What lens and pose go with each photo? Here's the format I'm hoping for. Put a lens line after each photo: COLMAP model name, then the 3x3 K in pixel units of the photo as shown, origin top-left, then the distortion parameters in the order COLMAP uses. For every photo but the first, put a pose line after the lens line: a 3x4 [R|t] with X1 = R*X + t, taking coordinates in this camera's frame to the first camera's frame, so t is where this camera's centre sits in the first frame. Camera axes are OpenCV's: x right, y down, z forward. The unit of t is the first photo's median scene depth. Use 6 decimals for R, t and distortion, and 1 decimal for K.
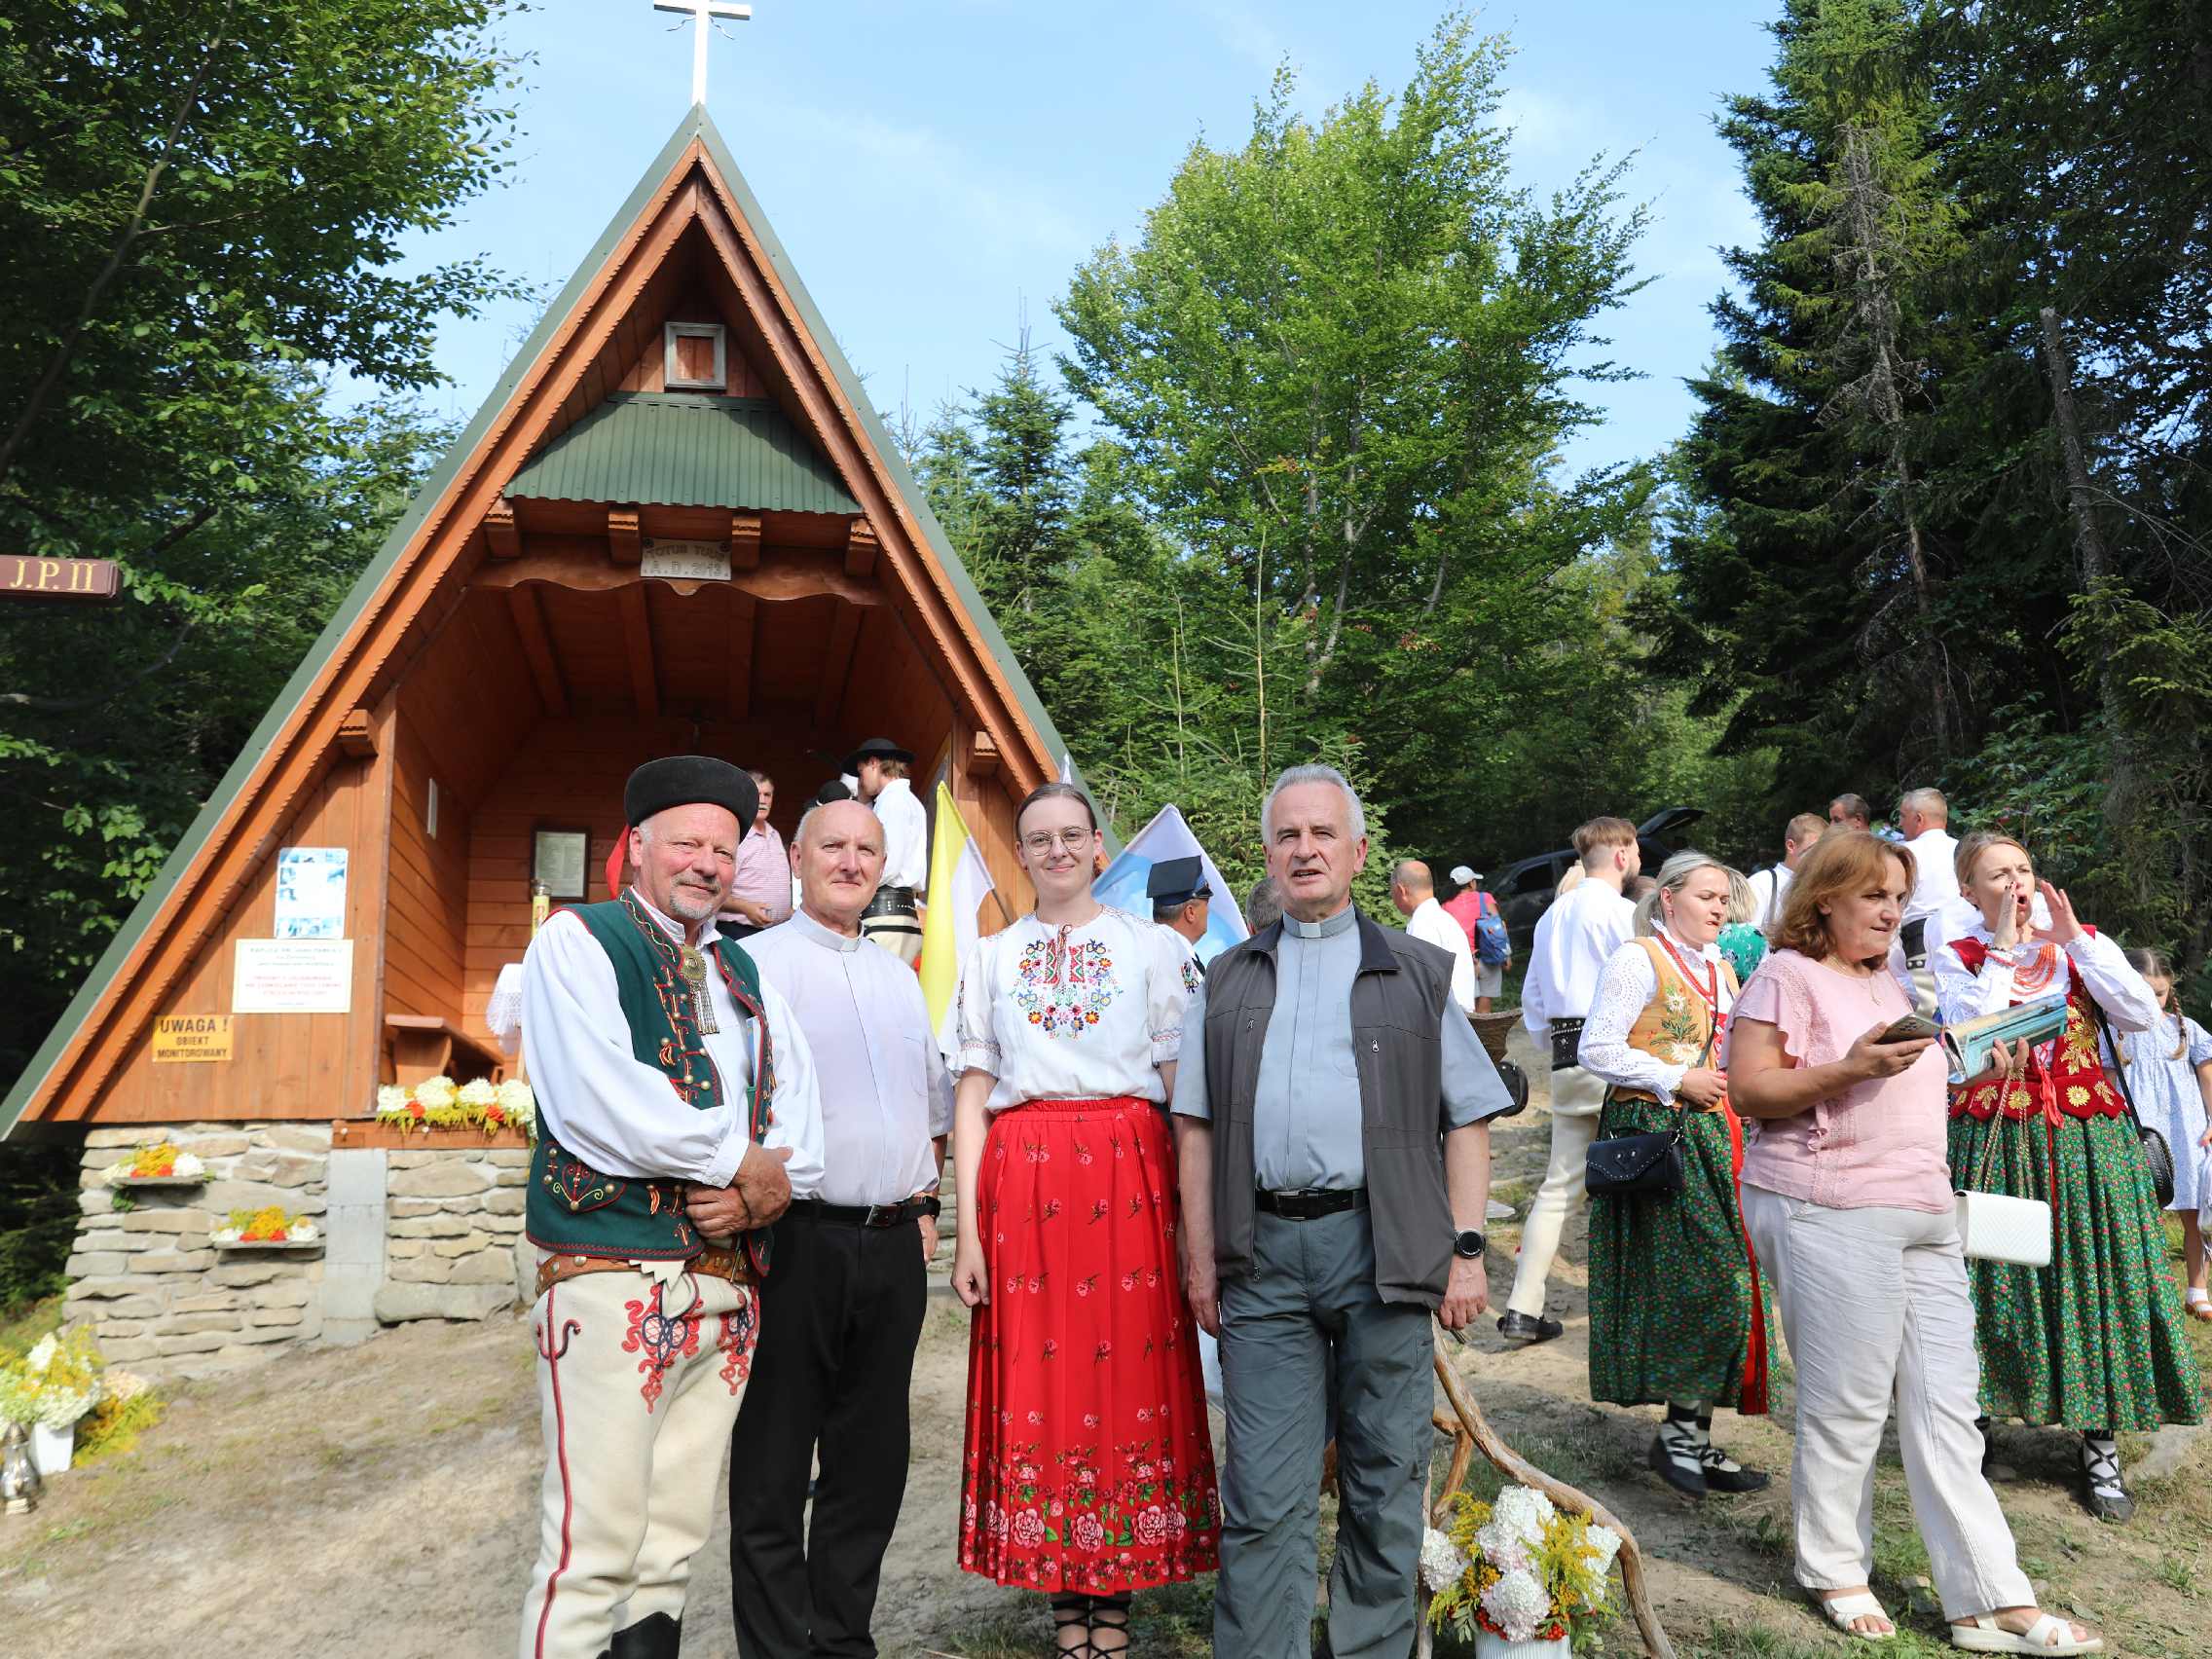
lens RADIAL K [[1694.8, 0, 1094.4], [0, 1694.8, 839.0], [0, 0, 1]] dist [-0.112694, 0.093655]
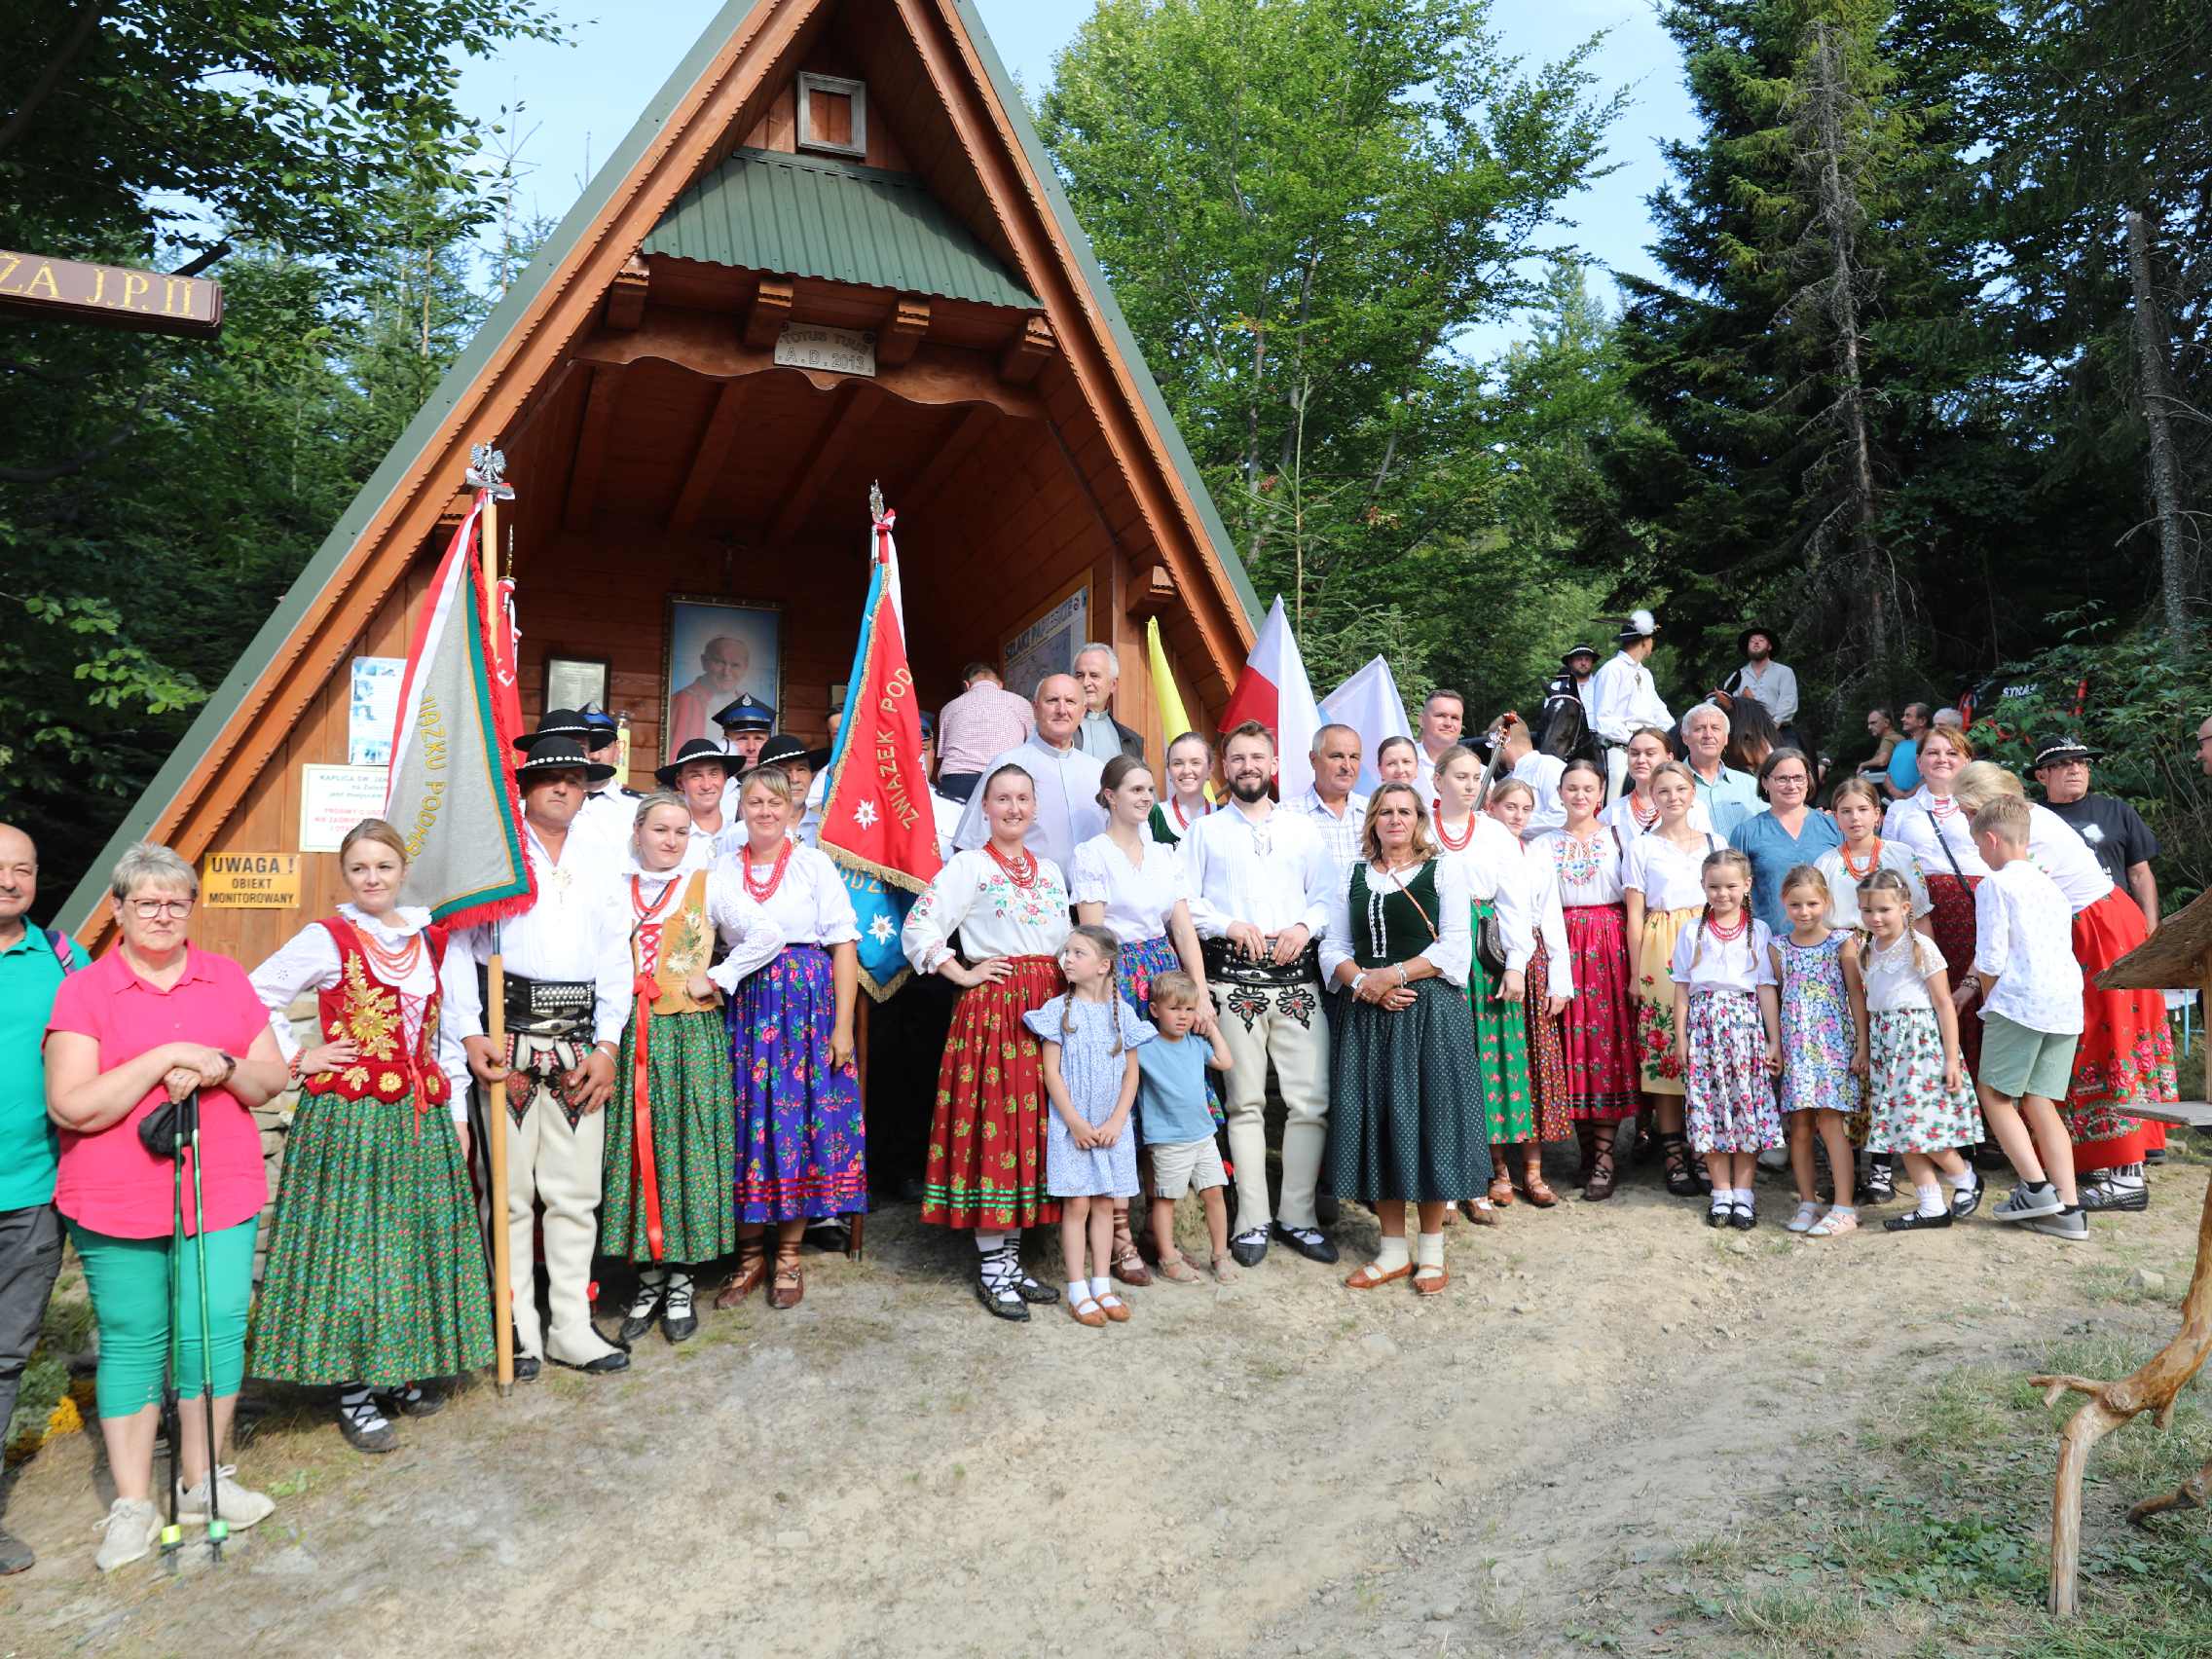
lens RADIAL K [[1694.8, 0, 1094.4], [0, 1694.8, 839.0], [0, 0, 1]] dist [-0.112694, 0.093655]
pose [[0.988421, 0.035302, 0.147570, -0.197436], [-0.045752, 0.996634, 0.068030, 0.018717], [-0.144671, -0.073994, 0.986709, 0.092835]]
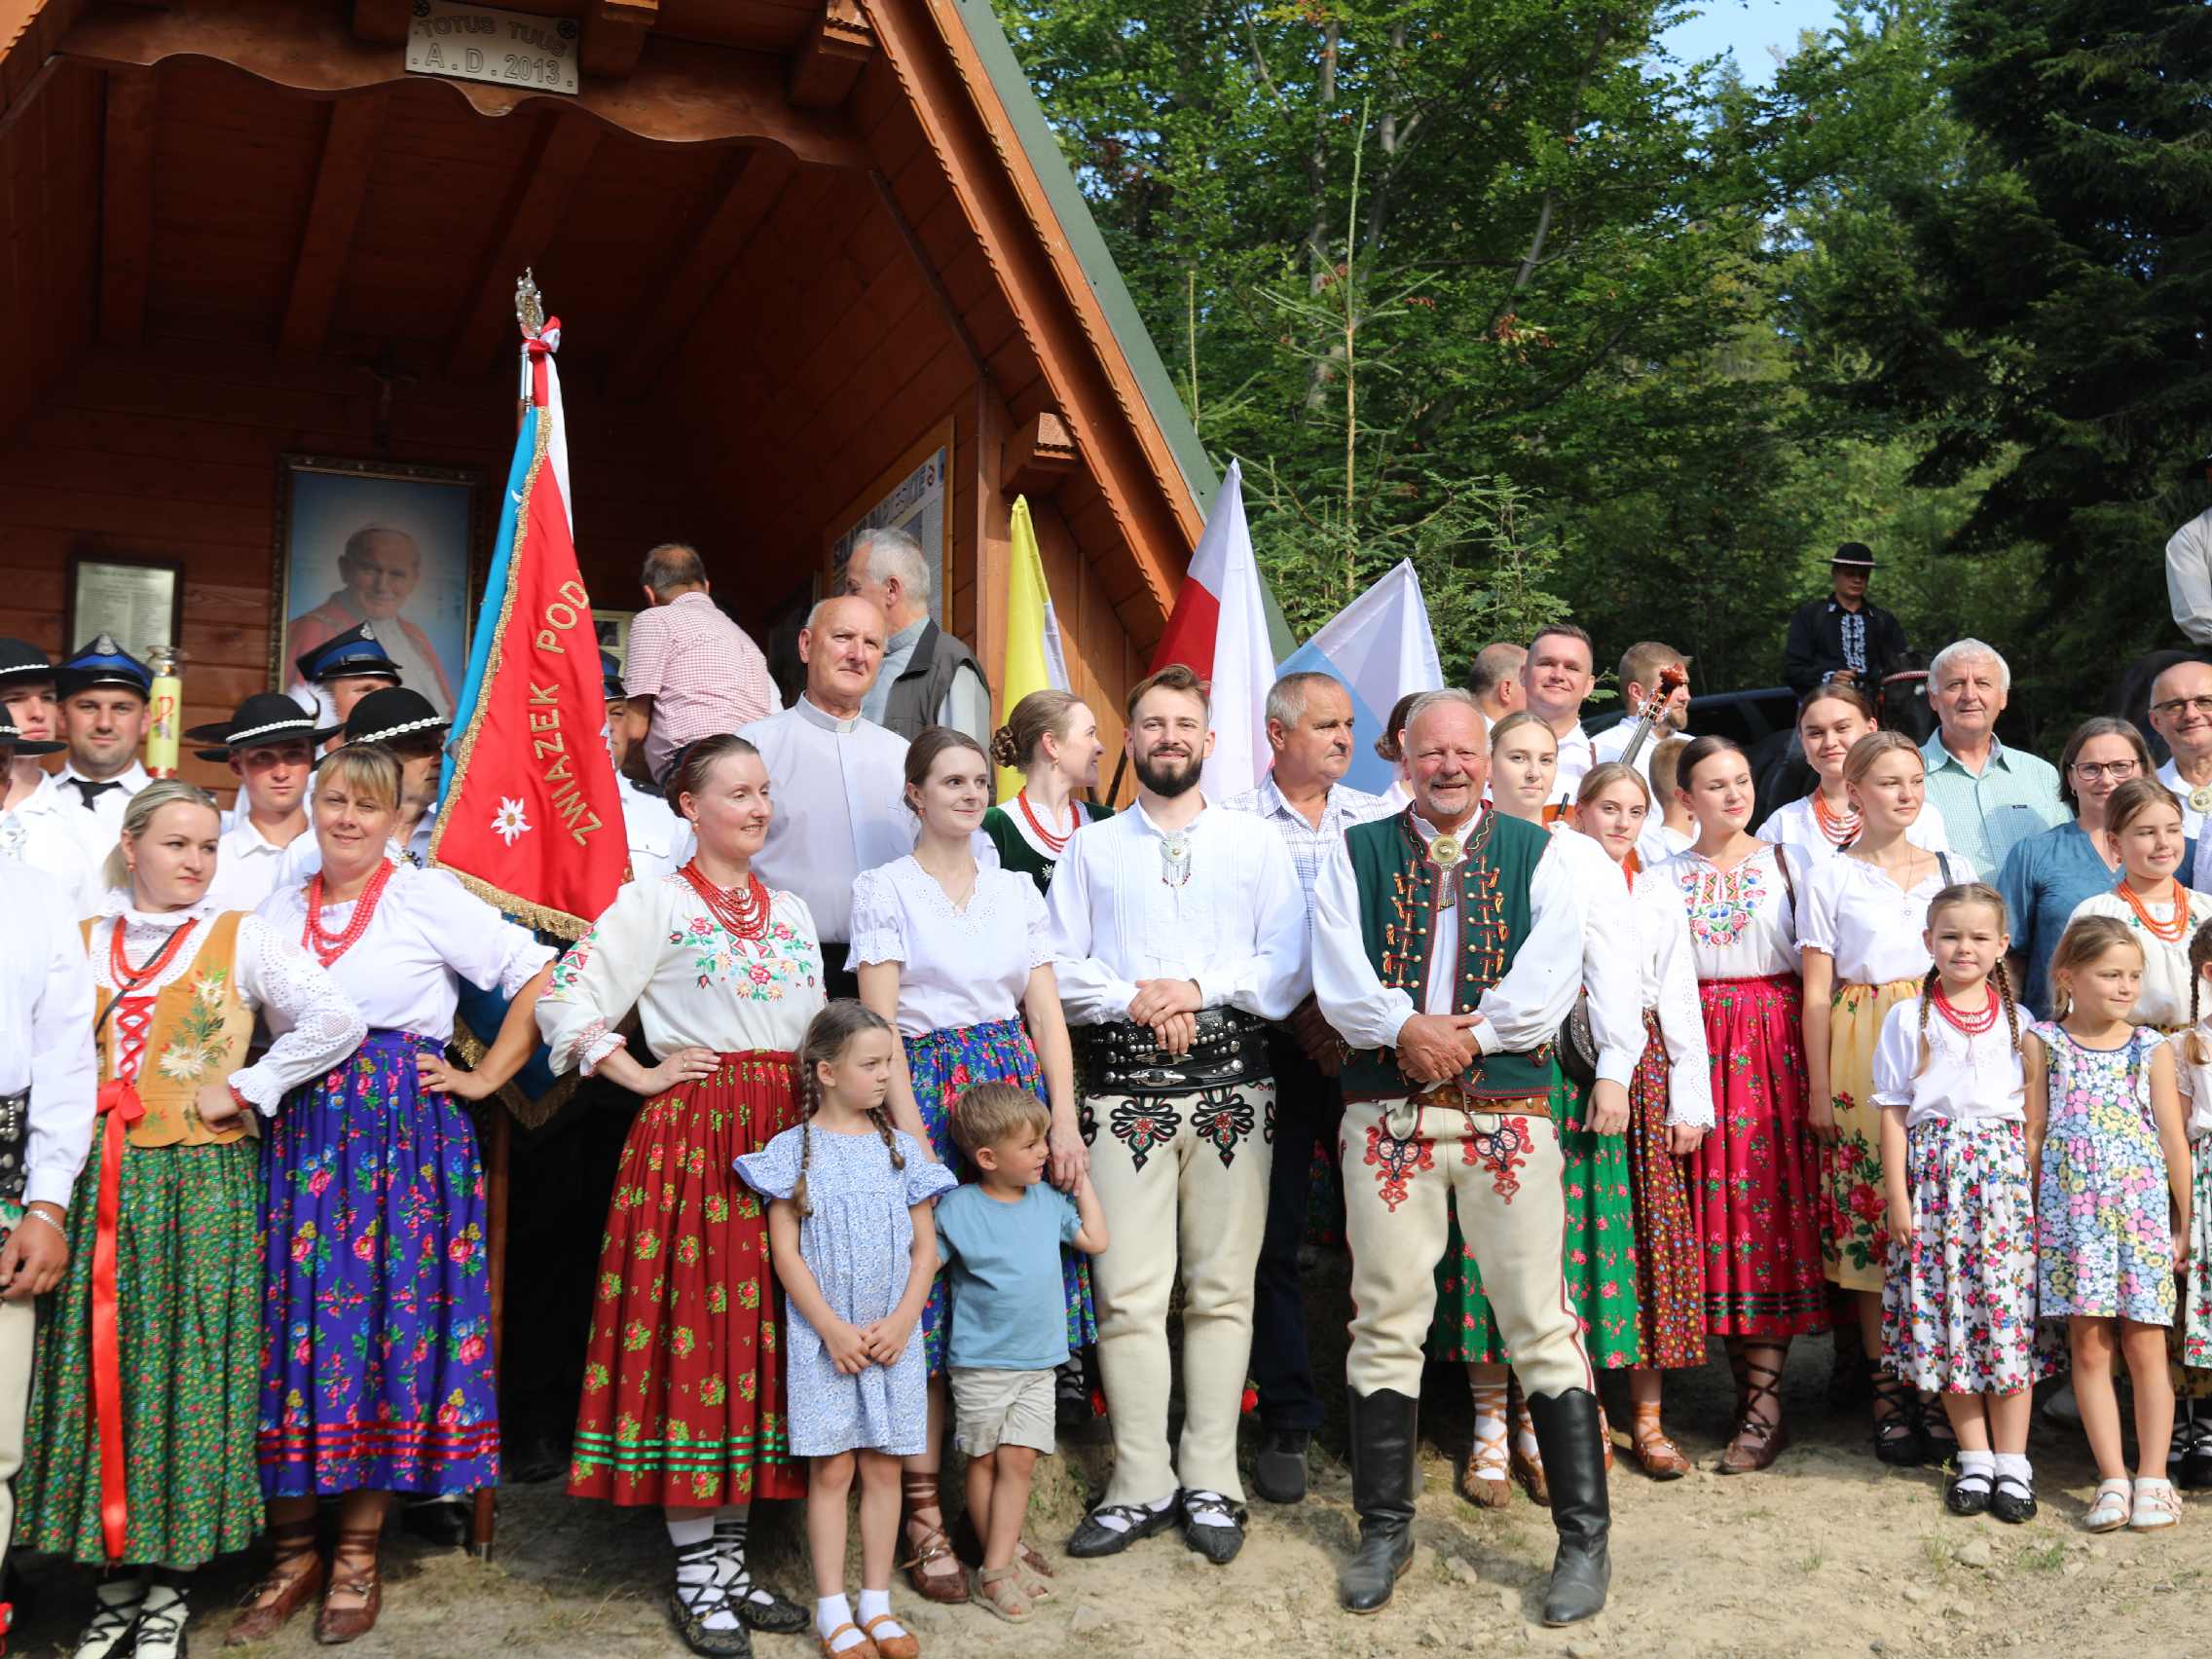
lens RADIAL K [[2777.0, 0, 1091.2], [0, 2777.0, 842.5], [0, 0, 1]] dist [0.019570, 0.108757]
pose [[0.990131, 0.038657, 0.134708, -0.145991], [-0.047206, 0.997029, 0.060860, 0.017038], [-0.131955, -0.066618, 0.989015, 0.086856]]
